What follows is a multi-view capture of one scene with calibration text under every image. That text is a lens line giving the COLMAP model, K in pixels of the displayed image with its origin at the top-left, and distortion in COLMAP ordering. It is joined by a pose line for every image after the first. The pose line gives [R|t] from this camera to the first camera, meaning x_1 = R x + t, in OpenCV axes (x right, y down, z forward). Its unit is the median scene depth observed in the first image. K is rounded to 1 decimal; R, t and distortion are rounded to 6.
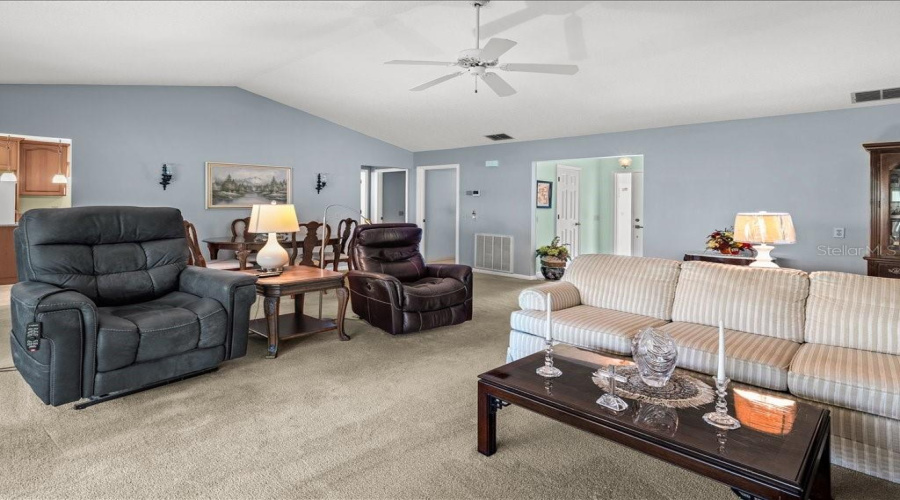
lens RADIAL K [[458.5, 0, 445.5], [0, 458.5, 201.8], [0, 0, 1]] dist [0.001805, -0.000239]
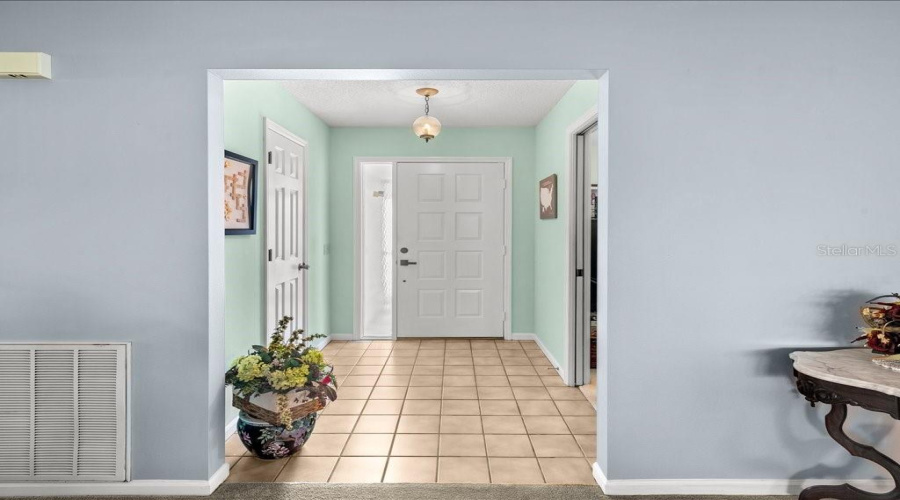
lens RADIAL K [[449.7, 0, 449.6], [0, 449.7, 225.3], [0, 0, 1]] dist [0.000862, 0.000133]
pose [[0.719851, -0.015036, 0.693966, 0.103788], [0.009123, 0.999884, 0.012202, 0.005039], [-0.694069, -0.002452, 0.719905, 0.699683]]
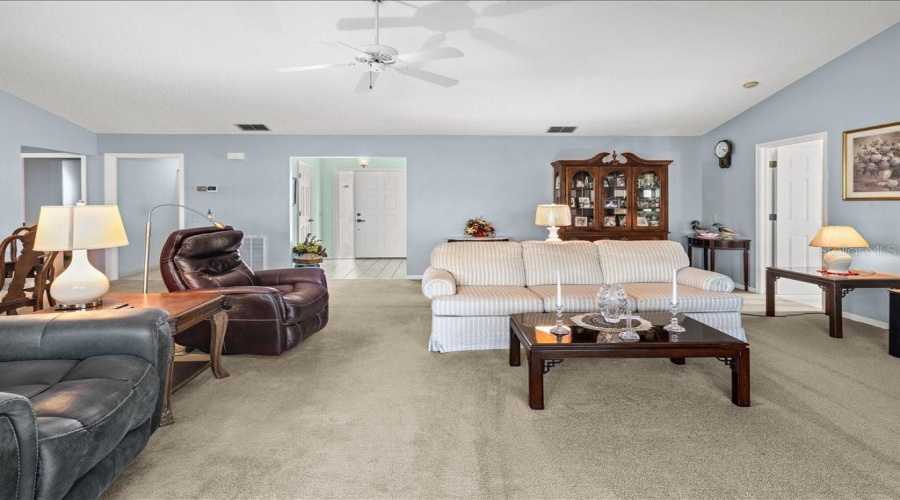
lens RADIAL K [[458.5, 0, 445.5], [0, 458.5, 201.8], [0, 0, 1]] dist [0.001805, -0.000239]
pose [[0.703484, -0.012752, 0.710597, -0.263283], [0.006786, 0.999914, 0.011226, -0.002015], [-0.710679, -0.003075, 0.703510, 0.094311]]
